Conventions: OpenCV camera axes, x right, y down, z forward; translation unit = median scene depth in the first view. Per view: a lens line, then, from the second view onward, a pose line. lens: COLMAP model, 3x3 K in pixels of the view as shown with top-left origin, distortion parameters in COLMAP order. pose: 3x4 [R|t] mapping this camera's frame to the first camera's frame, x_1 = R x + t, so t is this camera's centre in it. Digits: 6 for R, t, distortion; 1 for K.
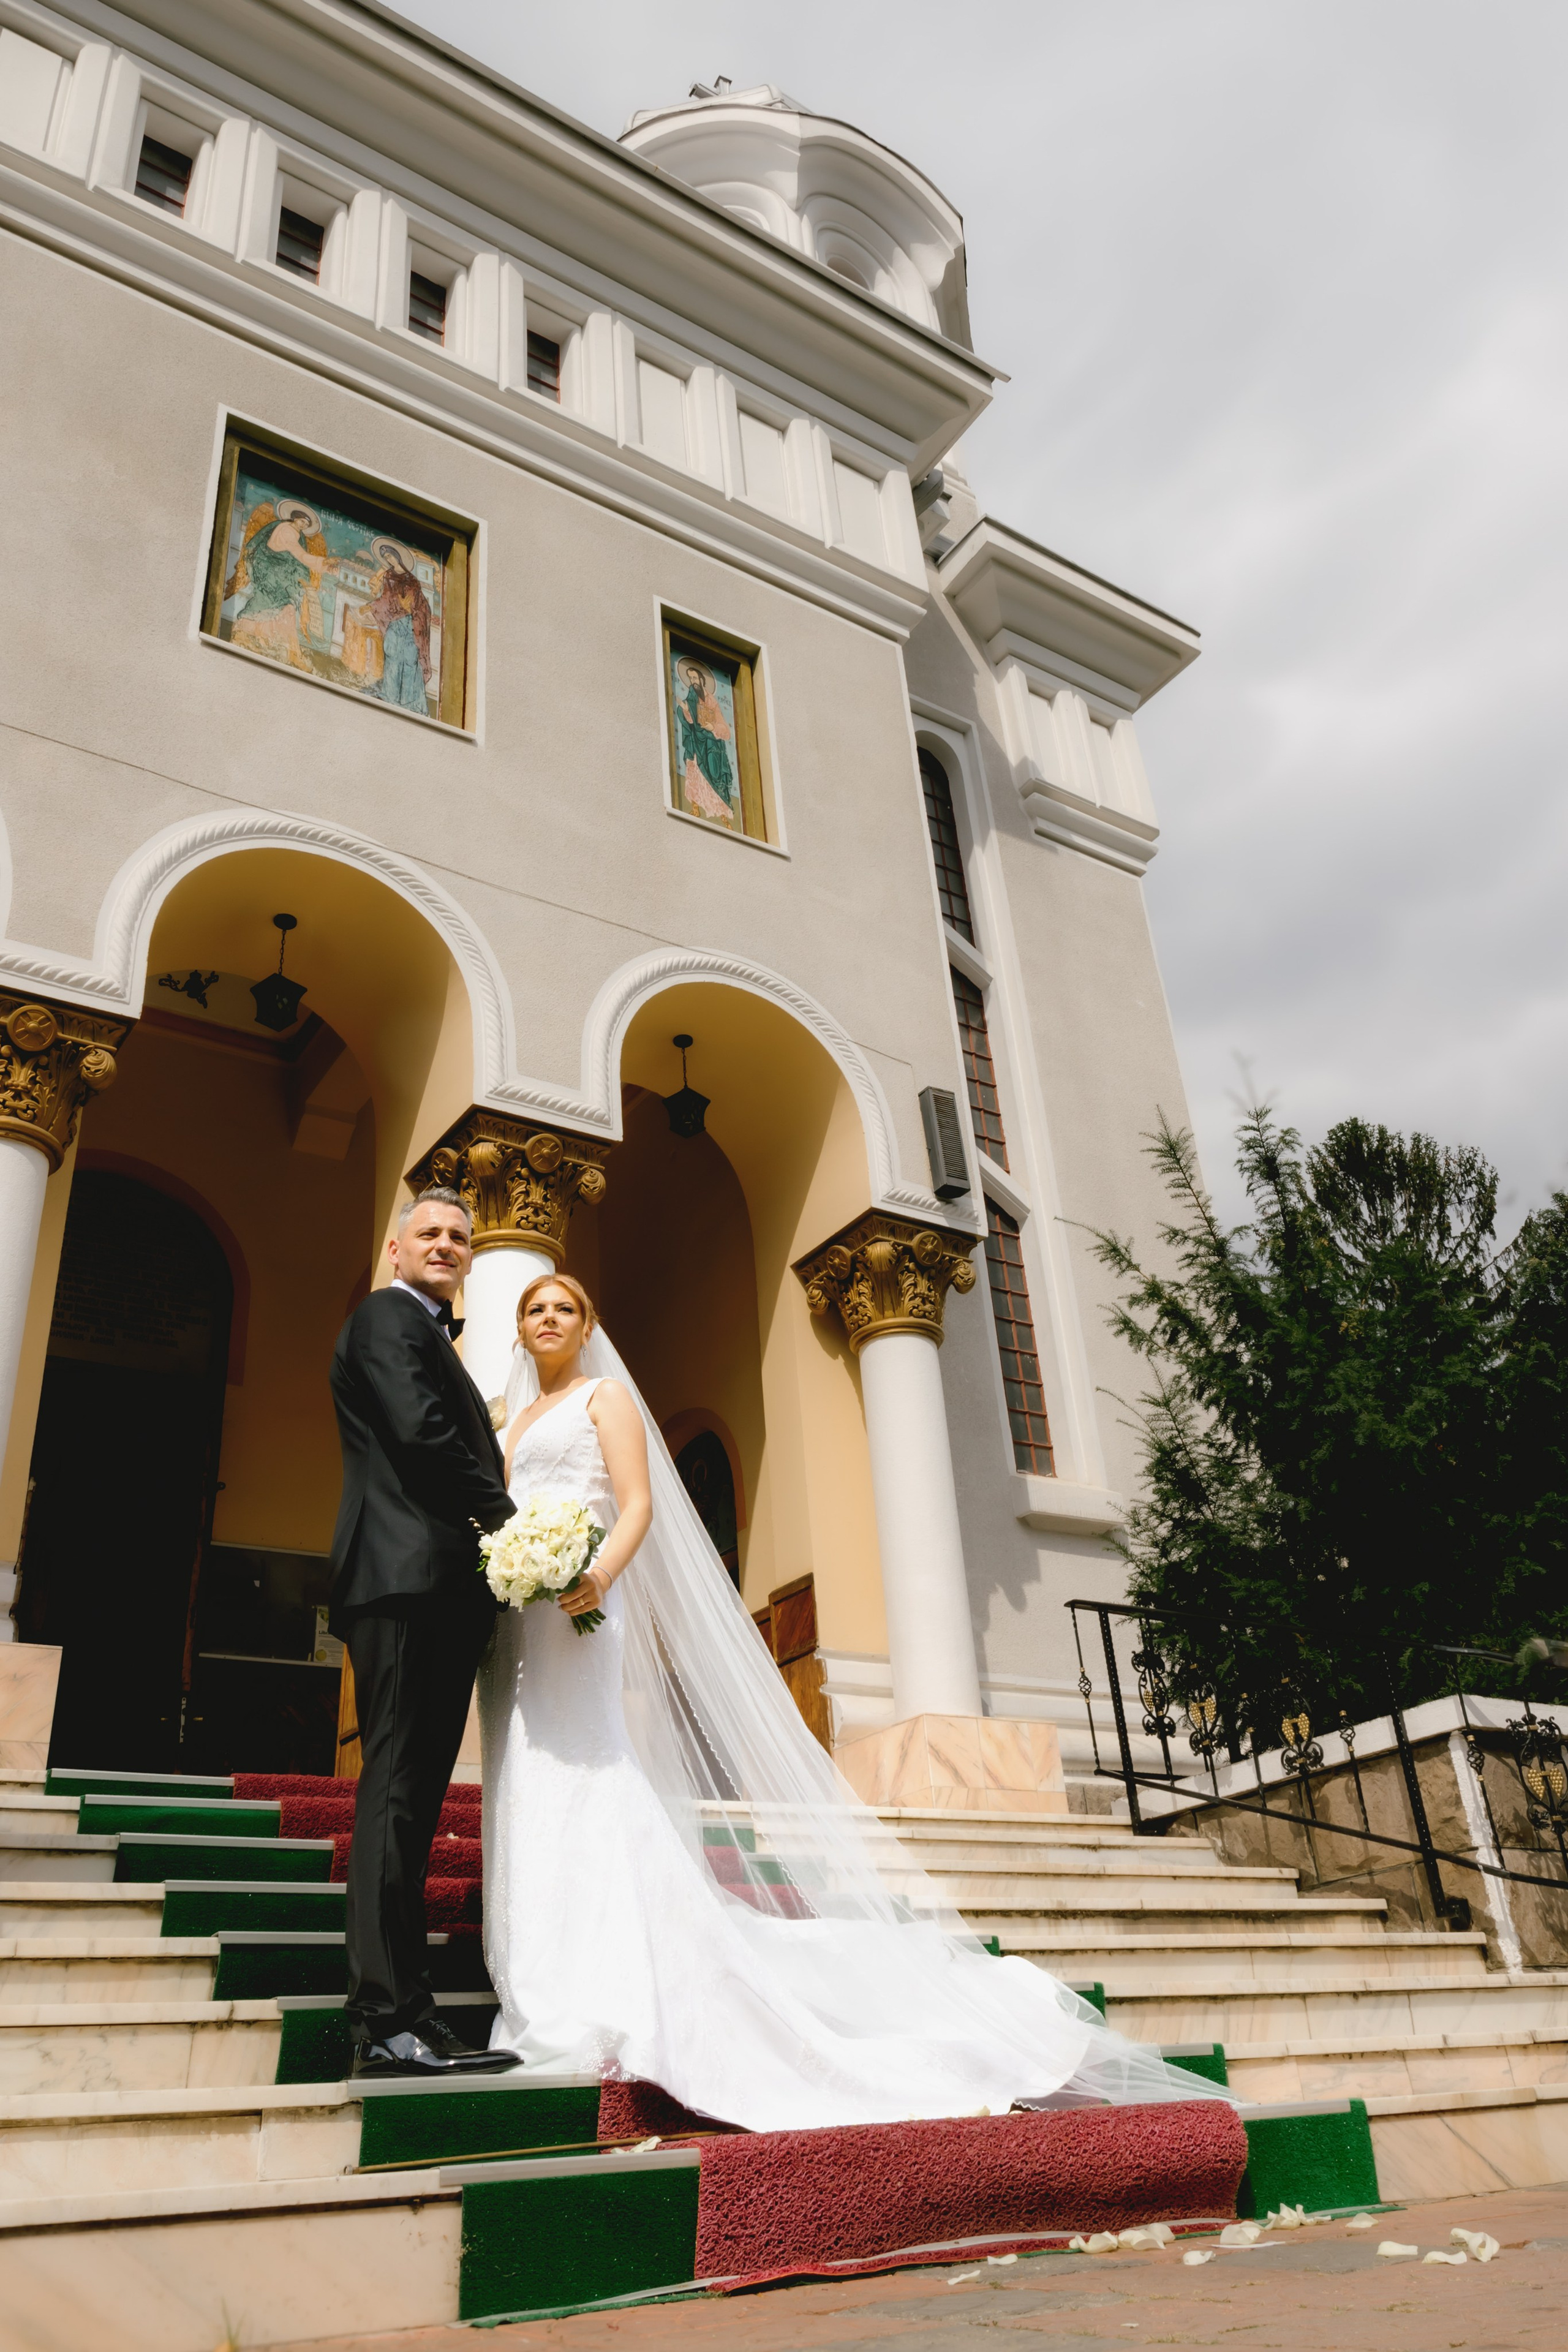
lens RADIAL K [[1816.6, 0, 861.4], [0, 1816.6, 1120.7], [0, 0, 1]] dist [-0.004347, 0.041030]
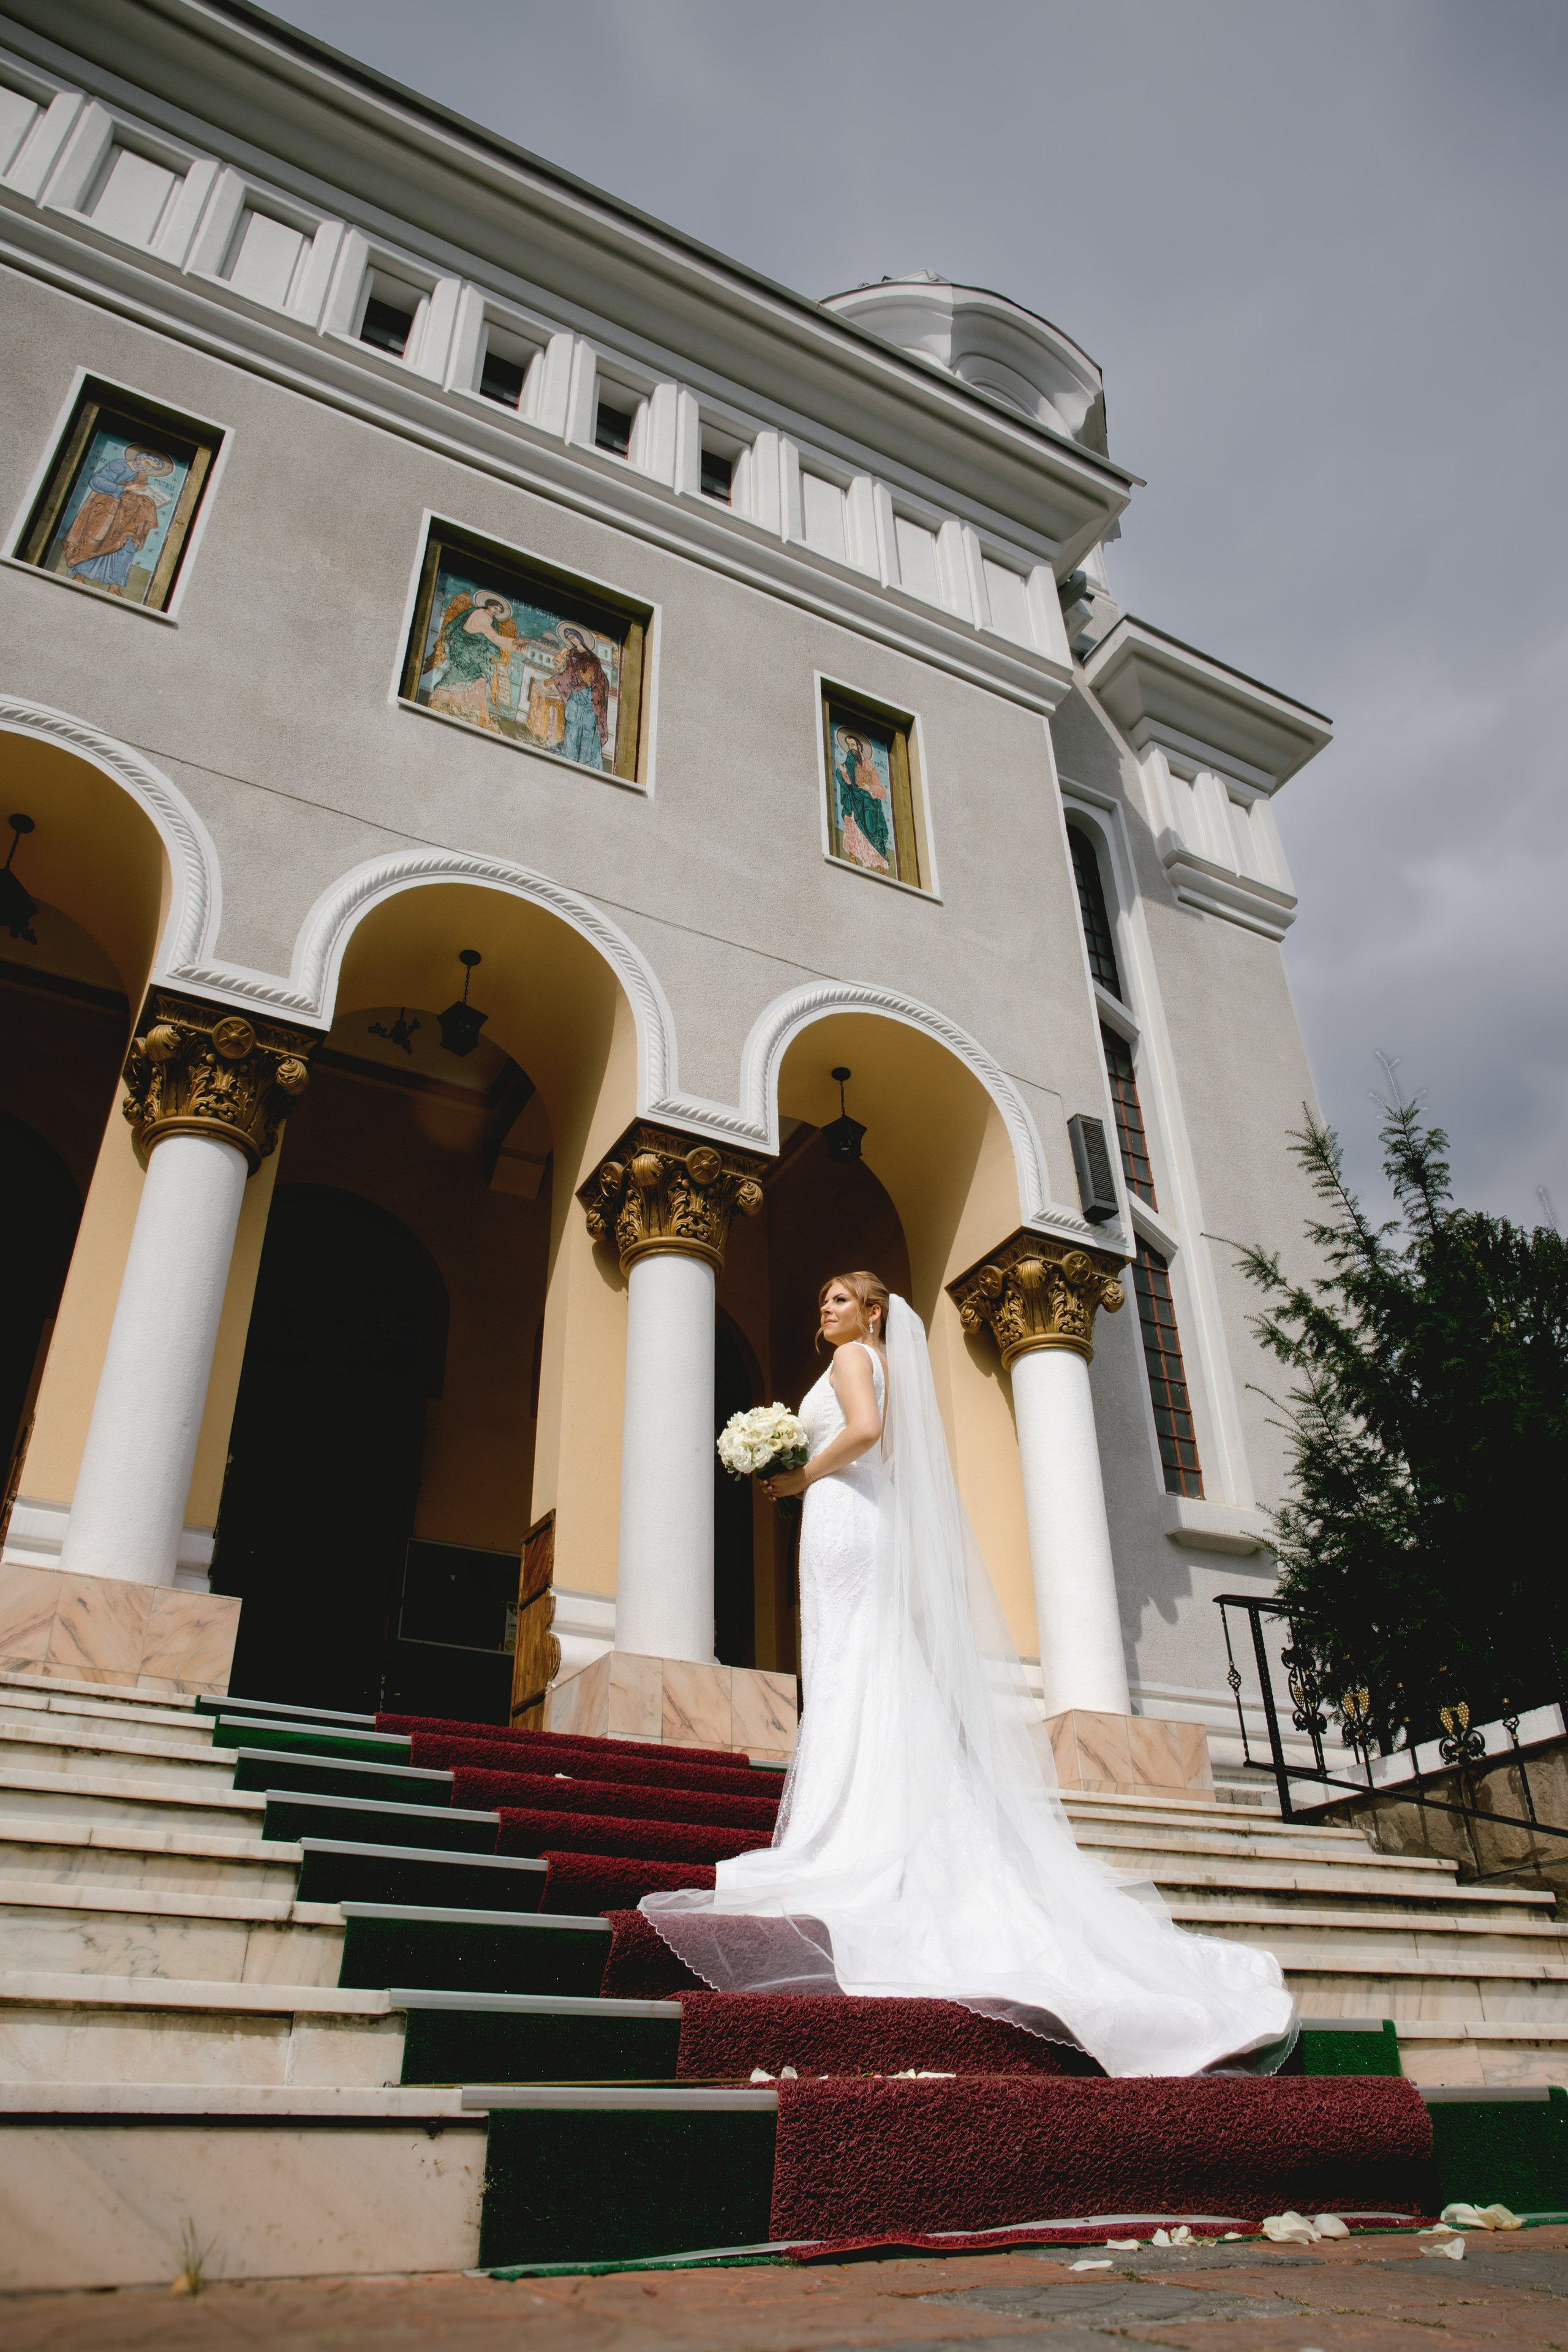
lens RADIAL K [[1616.6, 0, 829.4], [0, 1616.6, 1178.0], [0, 0, 1]] dist [-0.114459, 0.118645]
pose [[0.992603, -0.008196, -0.121126, 0.009443], [0.004521, 0.999522, -0.030583, 0.053935], [0.121319, 0.029809, 0.992166, 0.087111]]
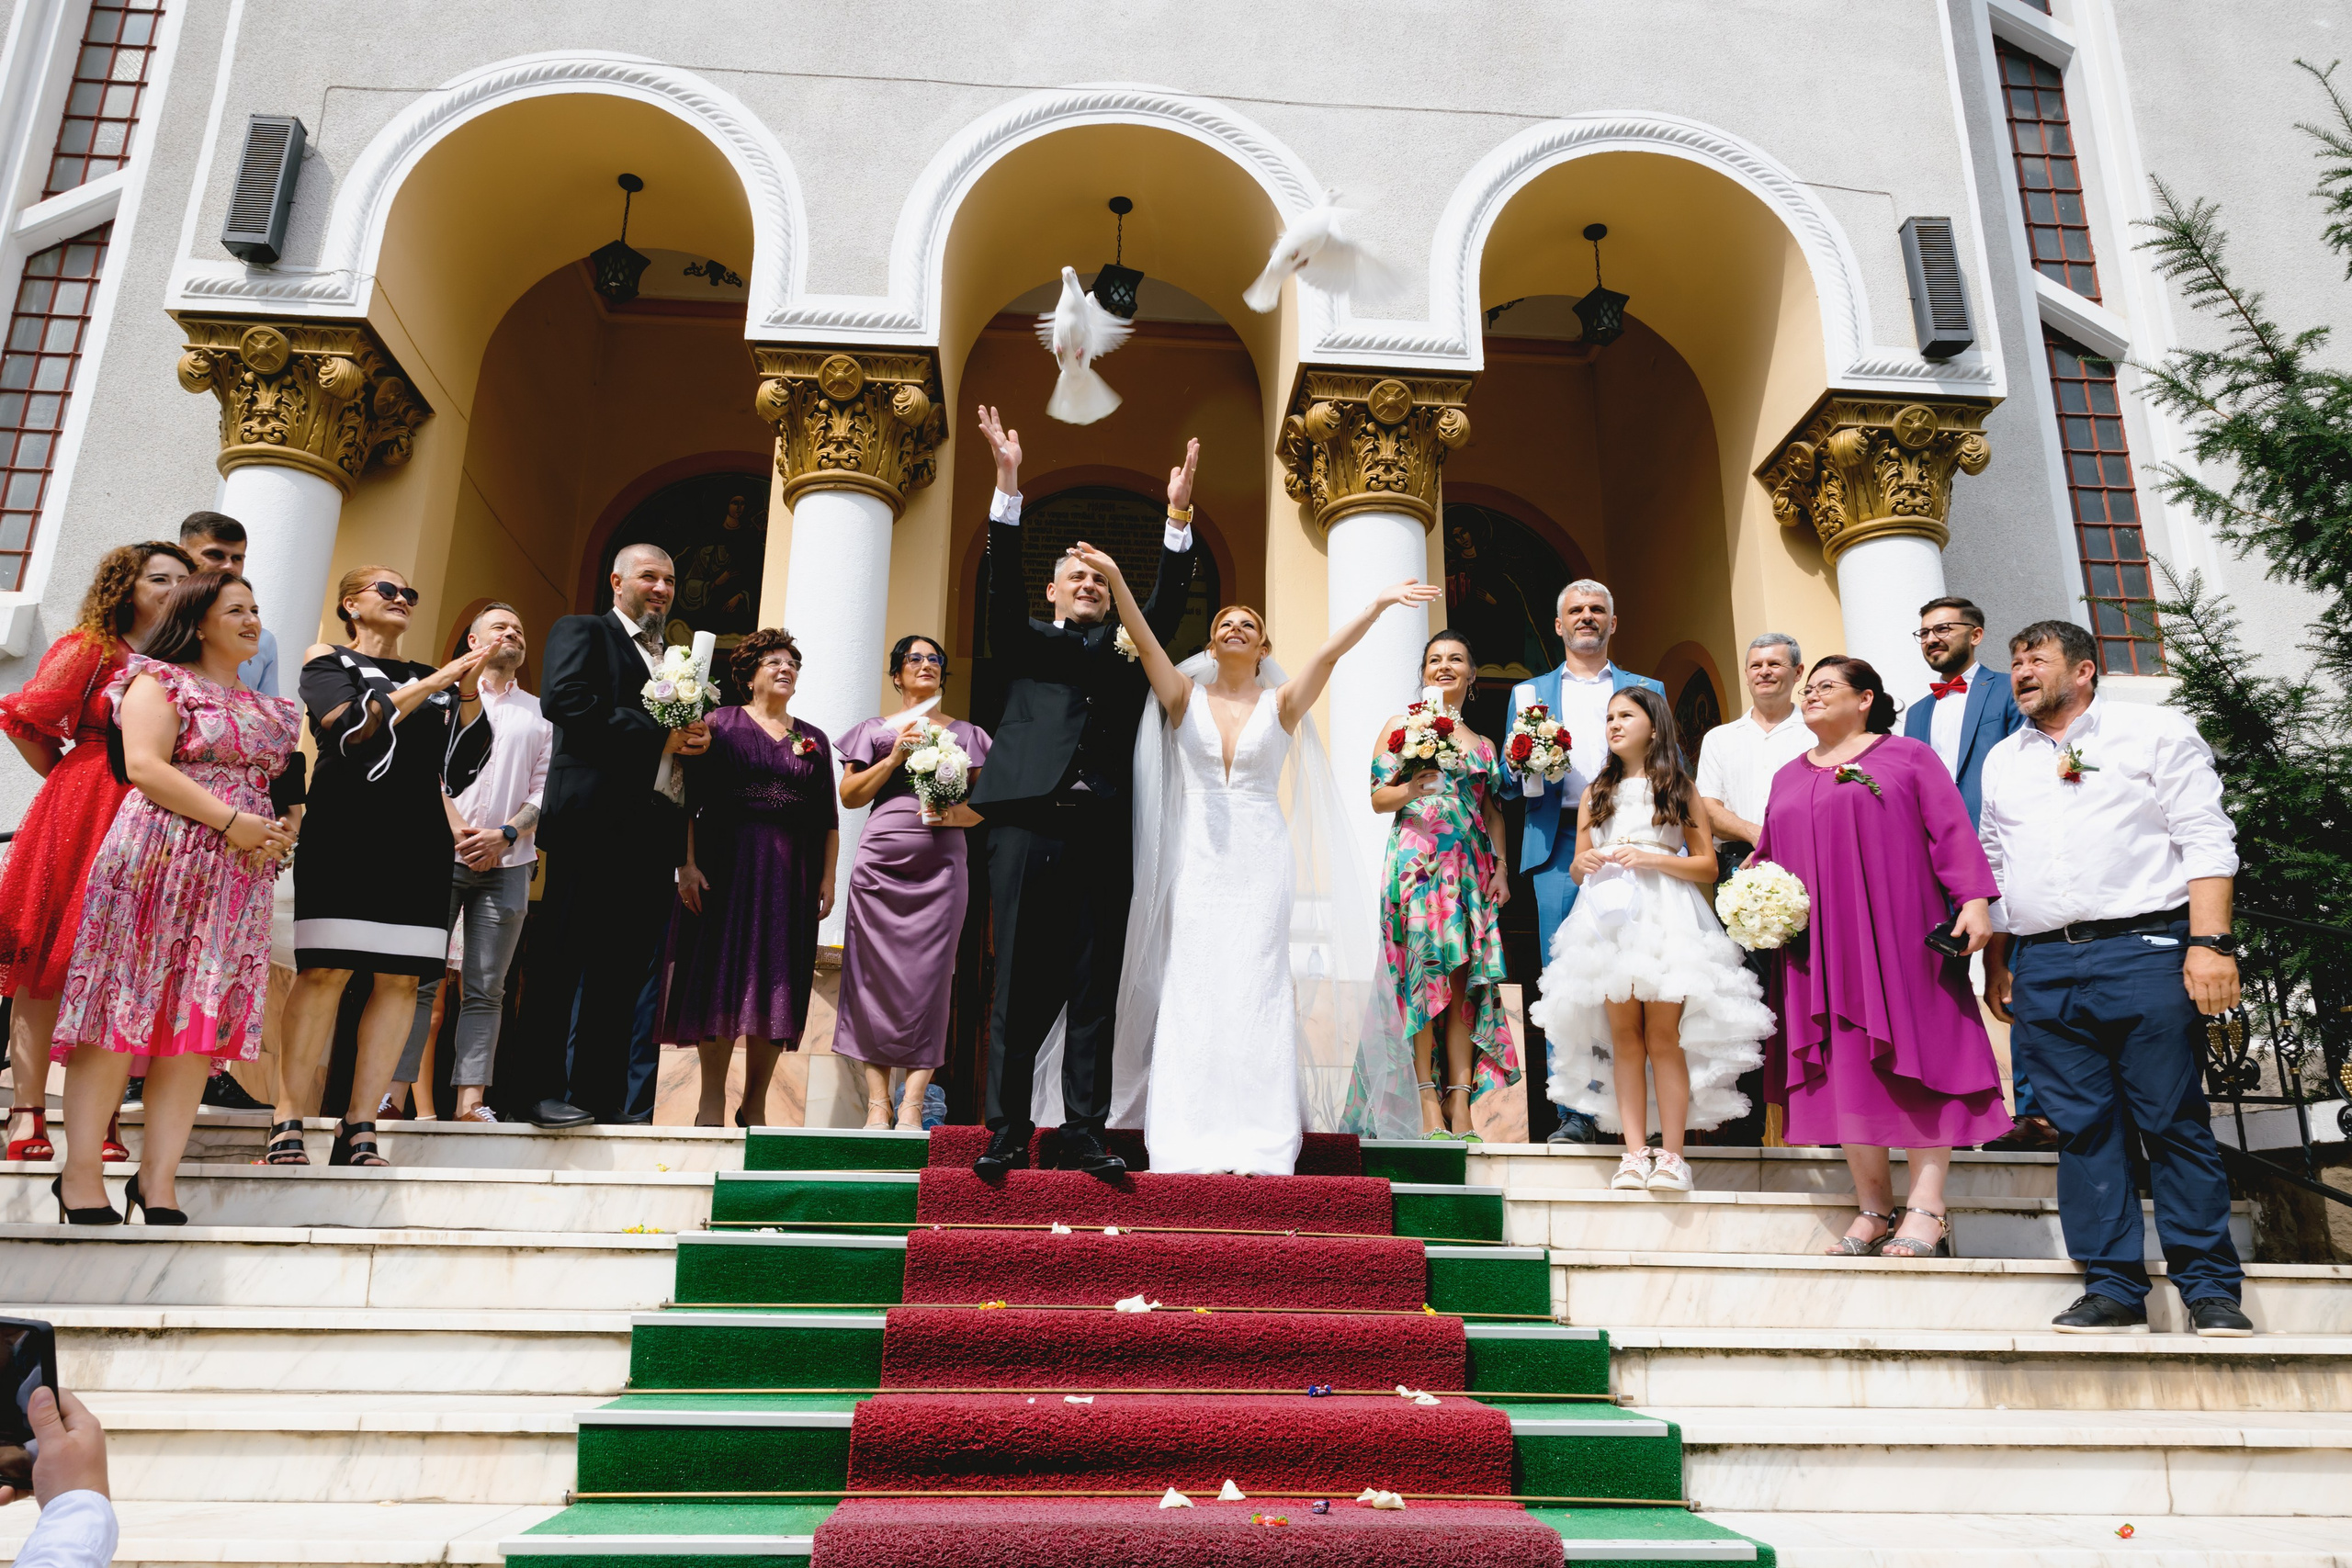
lens RADIAL K [[1601.5, 0, 1176.0], [0, 1601.5, 784.0], [0, 0, 1]] dist [0.003041, -0.000049]
pose [[0.848457, -0.054934, -0.526405, 0.142300], [0.189881, 0.959981, 0.205870, 0.016265], [0.494030, -0.274626, 0.824933, 0.242816]]
